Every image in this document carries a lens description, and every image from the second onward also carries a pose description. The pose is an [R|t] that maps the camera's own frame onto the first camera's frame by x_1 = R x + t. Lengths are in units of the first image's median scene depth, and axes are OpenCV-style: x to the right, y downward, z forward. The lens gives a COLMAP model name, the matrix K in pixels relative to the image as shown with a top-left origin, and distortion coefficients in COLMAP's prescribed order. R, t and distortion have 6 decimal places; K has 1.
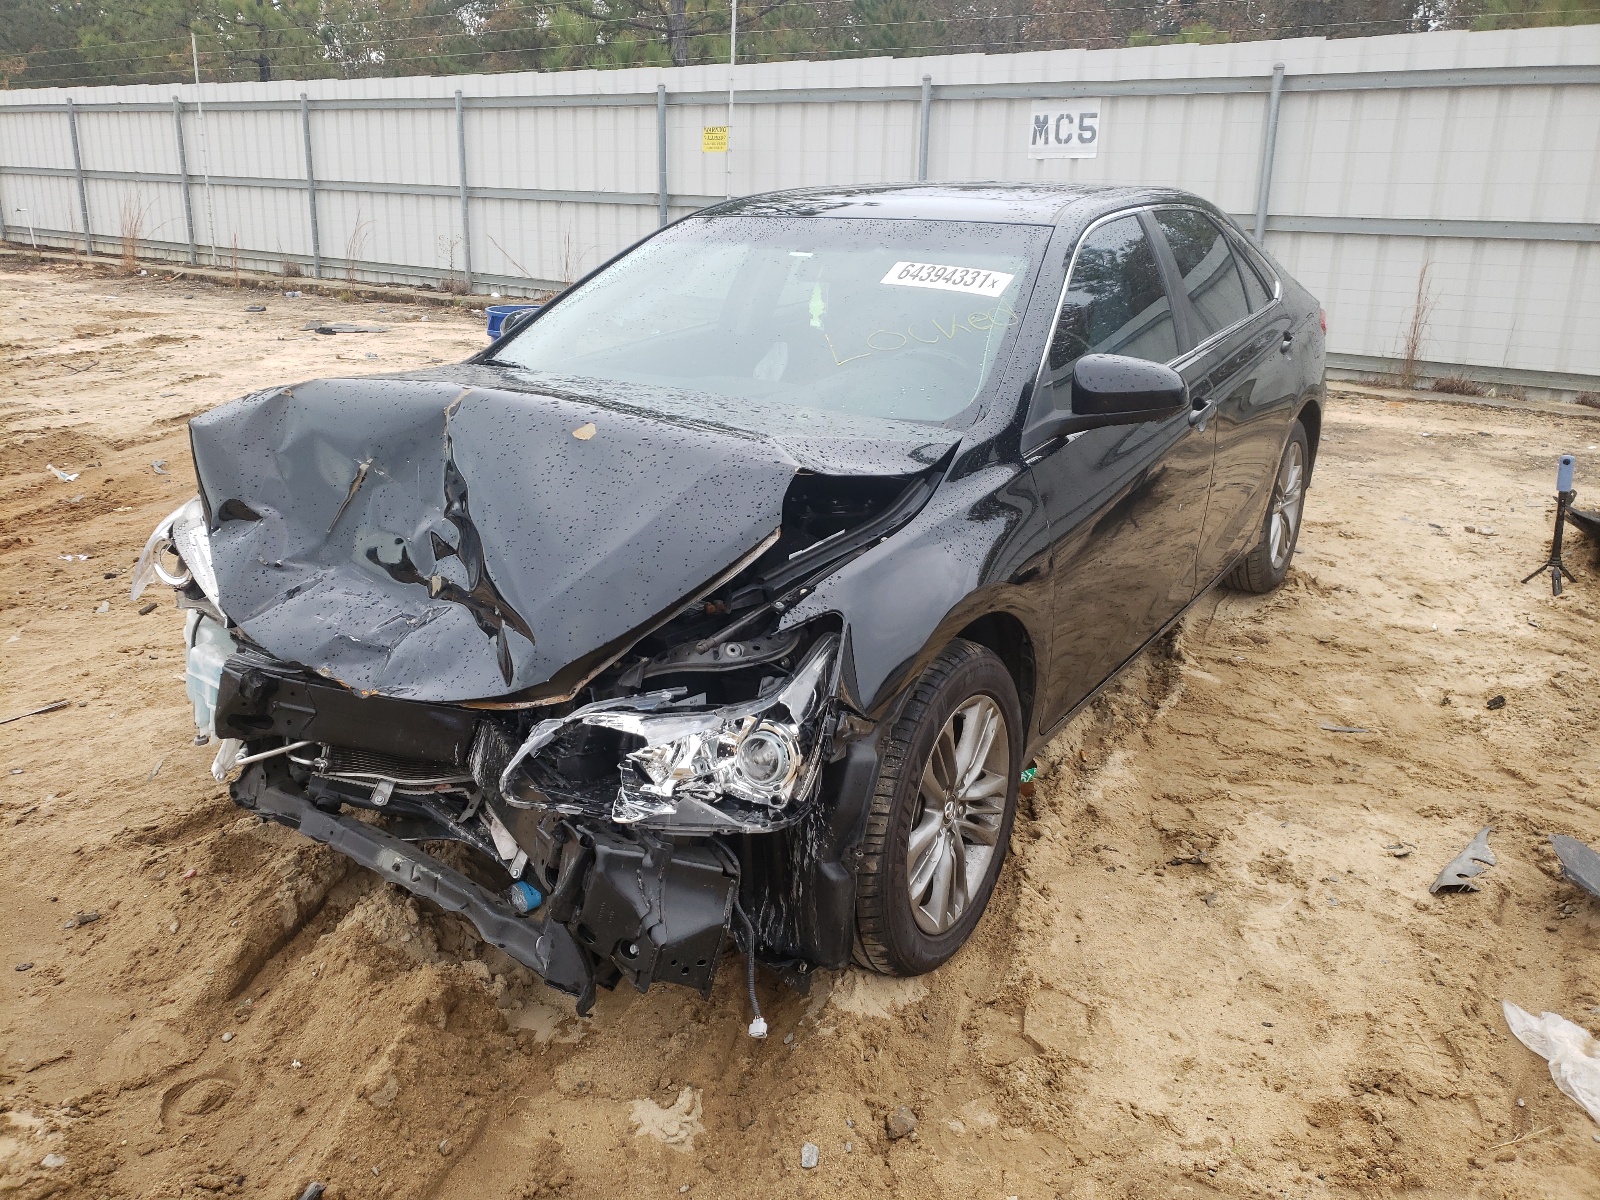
lens RADIAL K [[1233.2, 0, 800.0], [0, 1233.2, 600.0], [0, 0, 1]] dist [-0.005670, 0.042426]
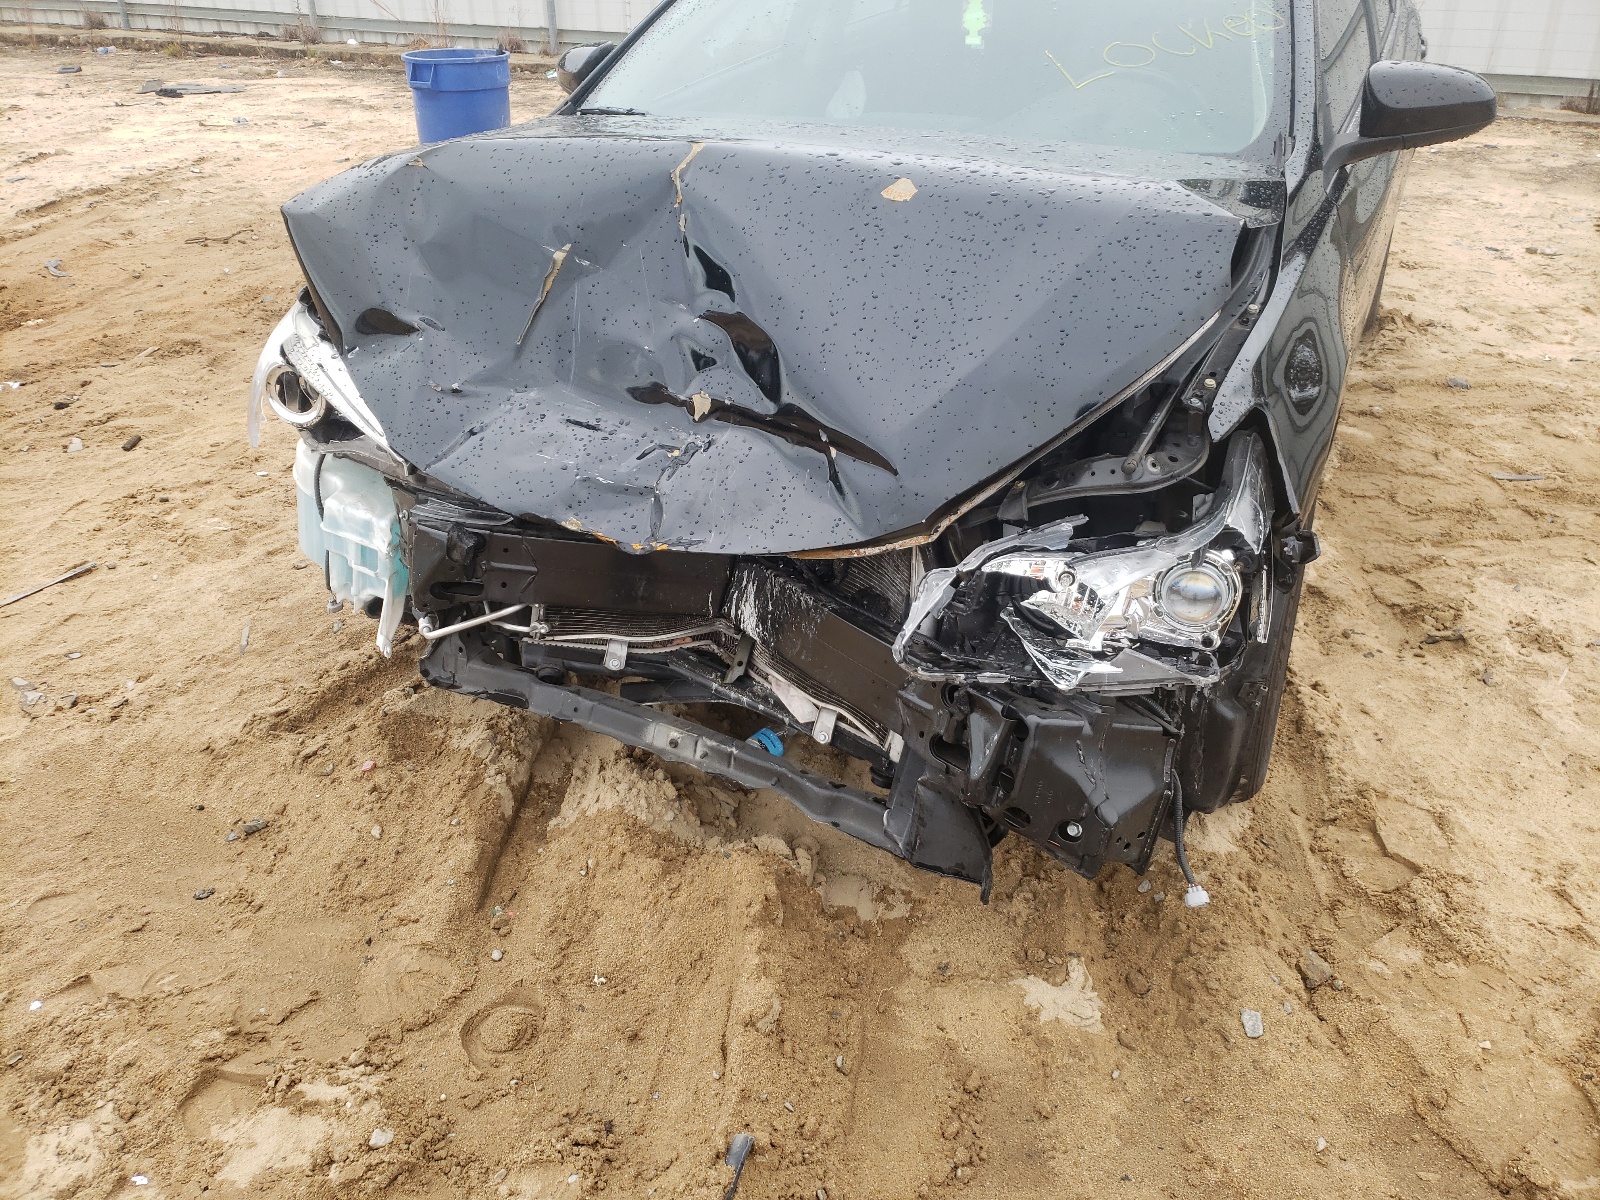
lens RADIAL K [[1217.9, 0, 800.0], [0, 1217.9, 600.0], [0, 0, 1]] dist [0.022476, -0.004927]
pose [[0.990592, -0.090165, 0.102949, -0.270089], [0.068755, 0.978335, 0.195276, -0.032229], [-0.118326, -0.186361, 0.975330, 0.164476]]
